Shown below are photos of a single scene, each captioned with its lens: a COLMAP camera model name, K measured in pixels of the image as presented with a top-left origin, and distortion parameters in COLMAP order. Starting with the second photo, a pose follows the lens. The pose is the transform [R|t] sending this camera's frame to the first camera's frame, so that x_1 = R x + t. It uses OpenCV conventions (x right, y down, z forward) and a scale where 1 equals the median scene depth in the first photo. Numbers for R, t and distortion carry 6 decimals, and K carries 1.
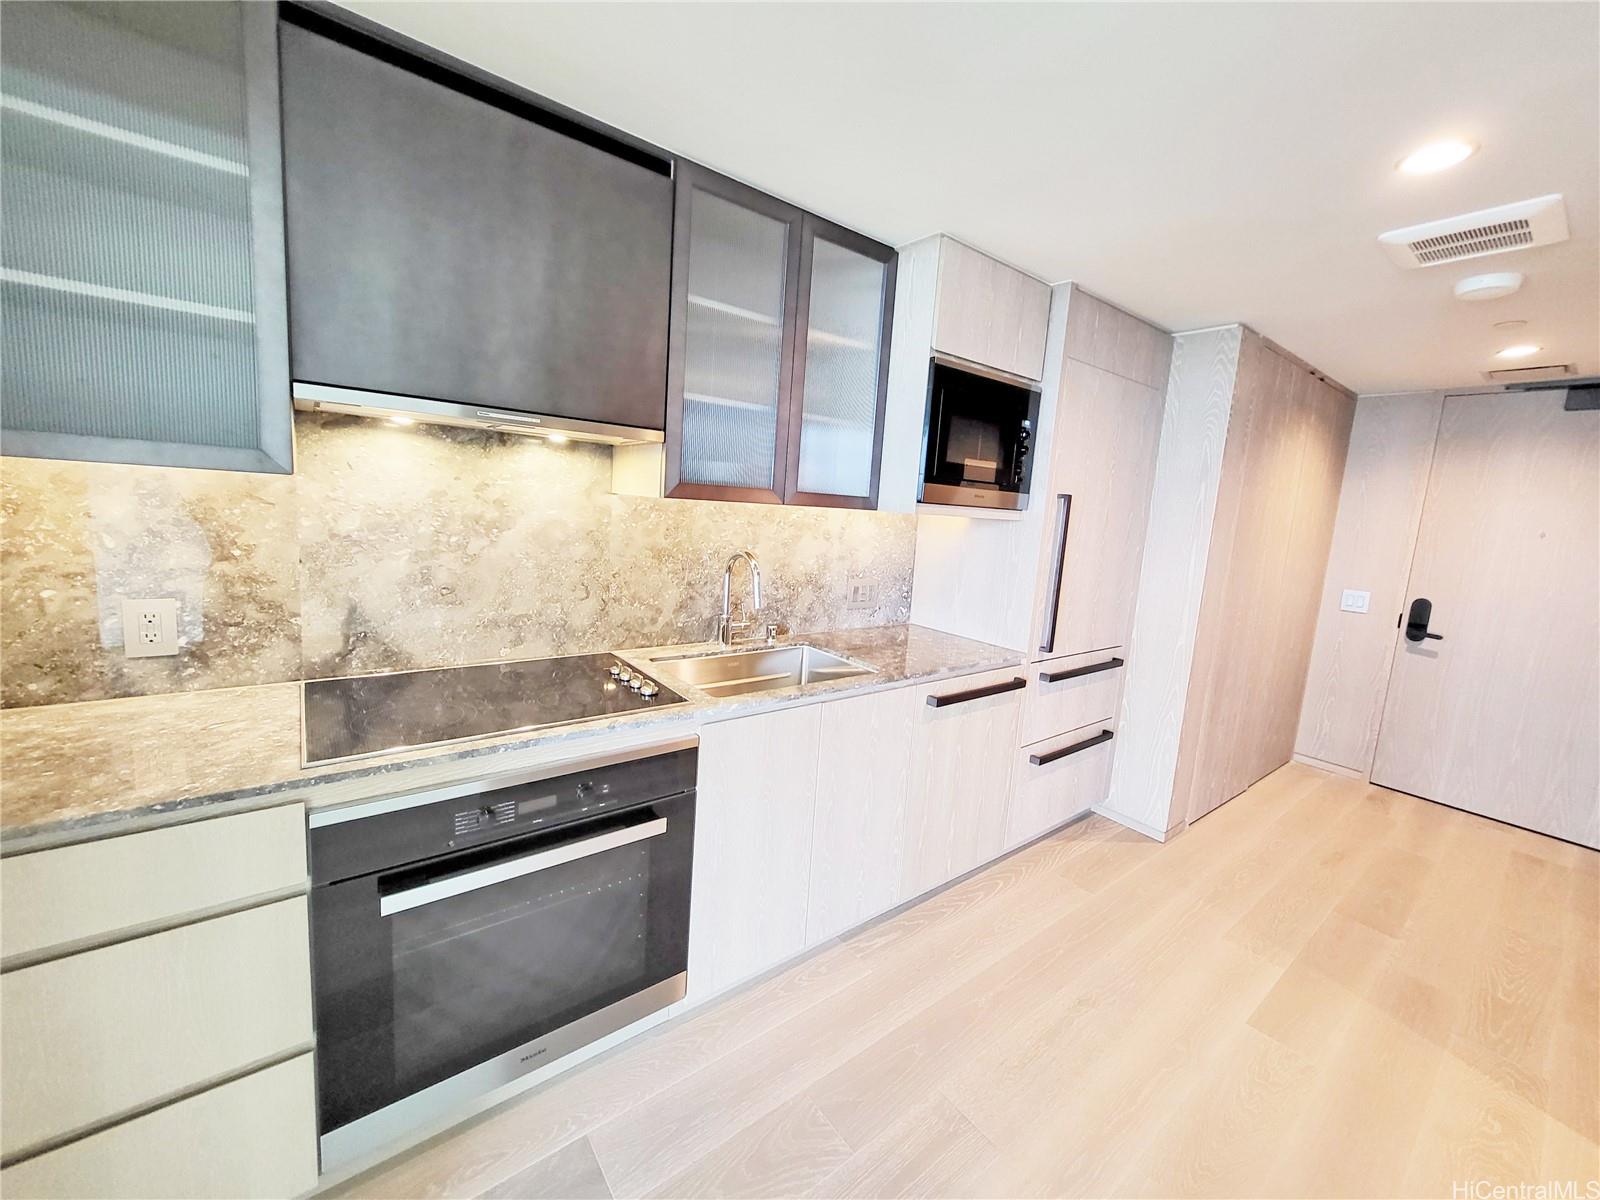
lens RADIAL K [[628.7, 0, 808.3], [0, 628.7, 581.8], [0, 0, 1]] dist [0.000586, 0.000530]
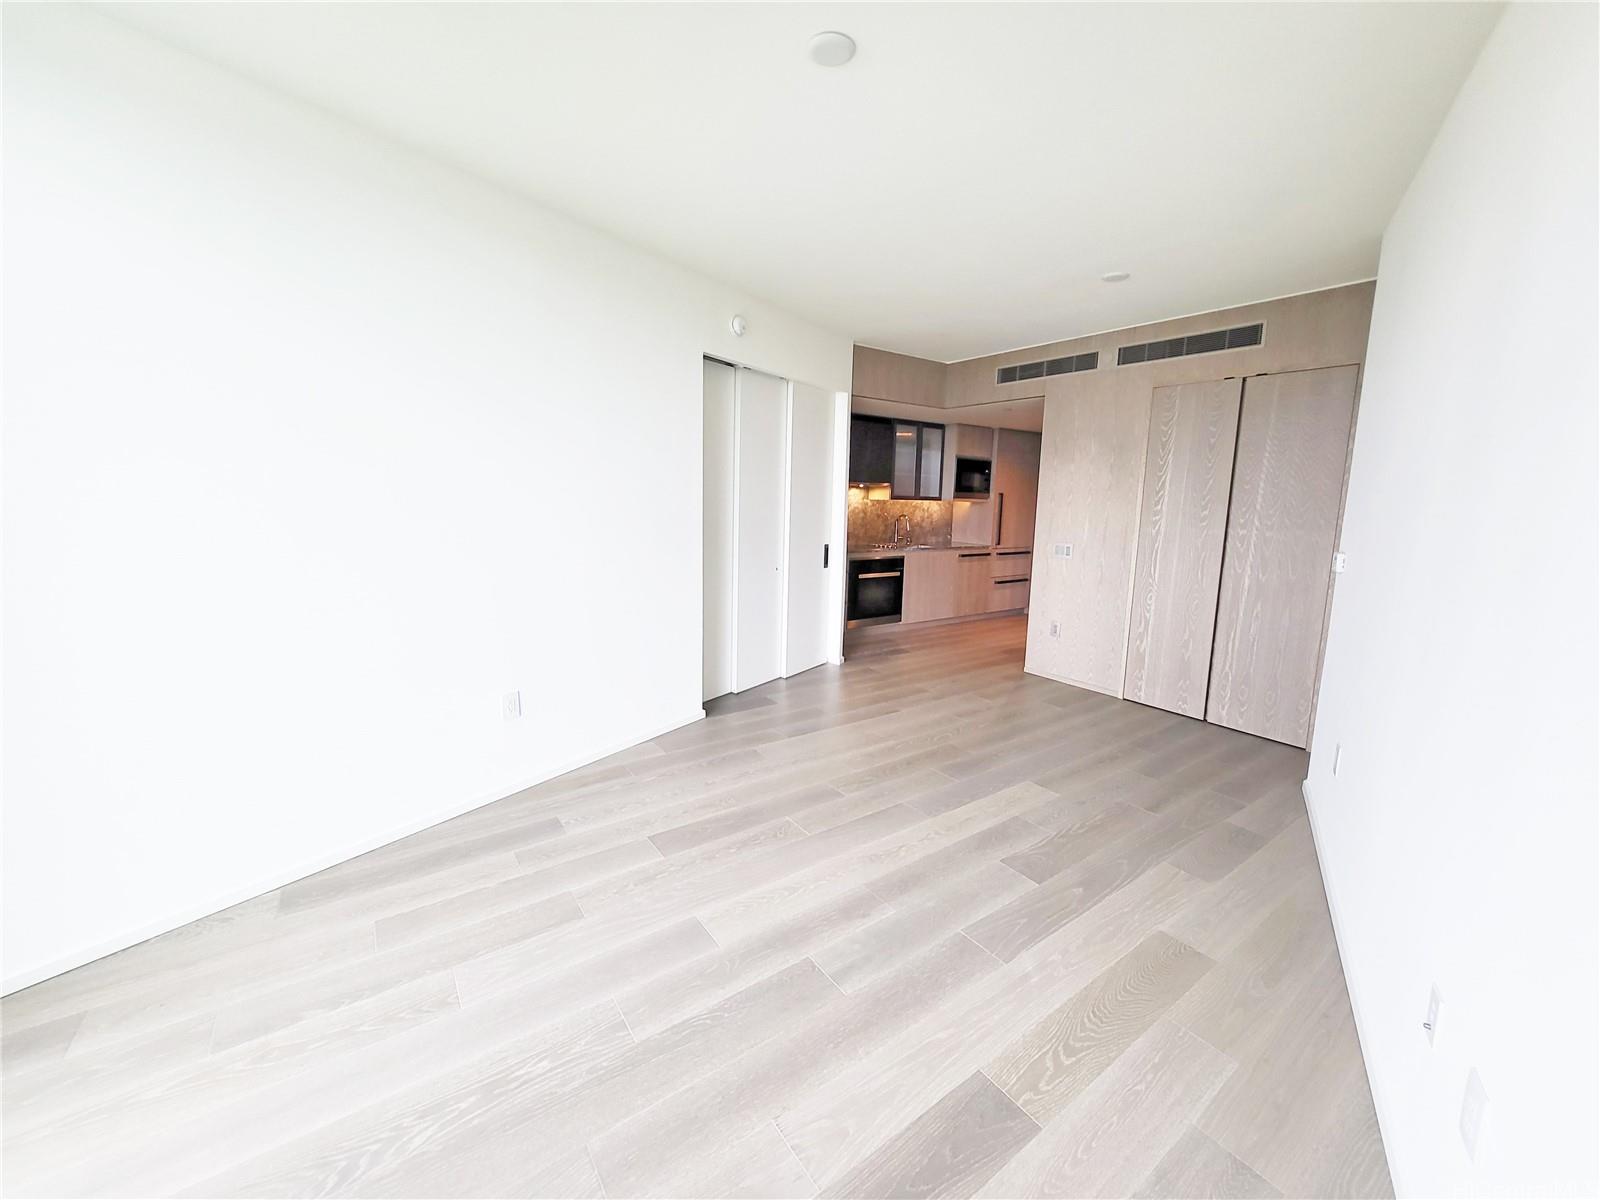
lens RADIAL K [[628.7, 0, 808.3], [0, 628.7, 581.8], [0, 0, 1]] dist [0.000586, 0.000530]
pose [[0.998363, -0.037068, -0.043563, -0.481898], [0.037171, 0.999308, 0.001555, 0.293719], [0.043476, -0.003171, 0.999049, -2.445290]]
